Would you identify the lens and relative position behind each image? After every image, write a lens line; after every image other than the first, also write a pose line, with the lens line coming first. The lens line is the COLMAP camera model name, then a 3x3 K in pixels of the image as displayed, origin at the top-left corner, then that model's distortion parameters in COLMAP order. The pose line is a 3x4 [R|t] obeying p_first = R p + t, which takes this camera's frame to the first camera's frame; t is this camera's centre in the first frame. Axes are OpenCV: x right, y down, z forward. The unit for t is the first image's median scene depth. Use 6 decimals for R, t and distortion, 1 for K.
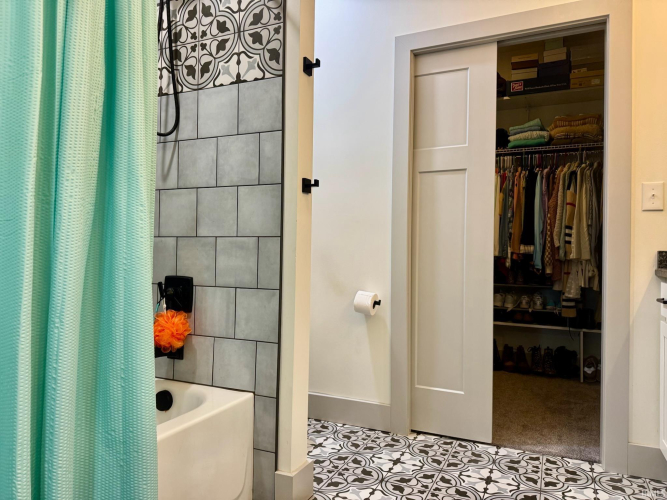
lens RADIAL K [[467.8, 0, 335.2], [0, 467.8, 250.2], [0, 0, 1]] dist [0.021474, -0.031321]
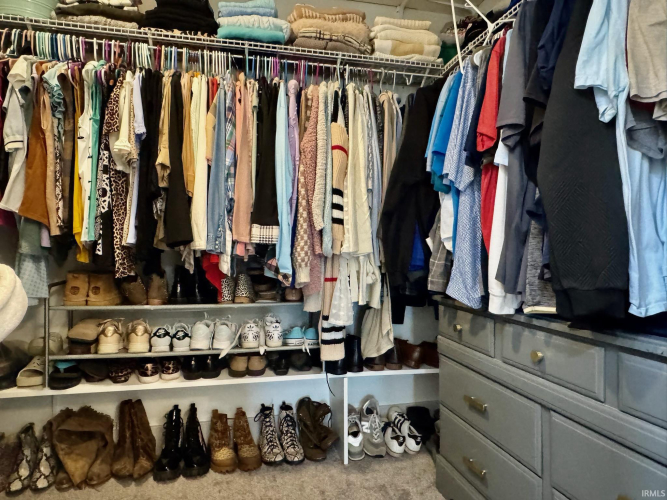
lens RADIAL K [[427.0, 0, 334.4], [0, 427.0, 248.7], [0, 0, 1]] dist [-0.000292, 0.000485]
pose [[0.777101, -0.015135, 0.629193, 0.188547], [0.005457, 0.999835, 0.017312, 0.005410], [-0.629352, -0.010020, 0.777056, 0.612399]]
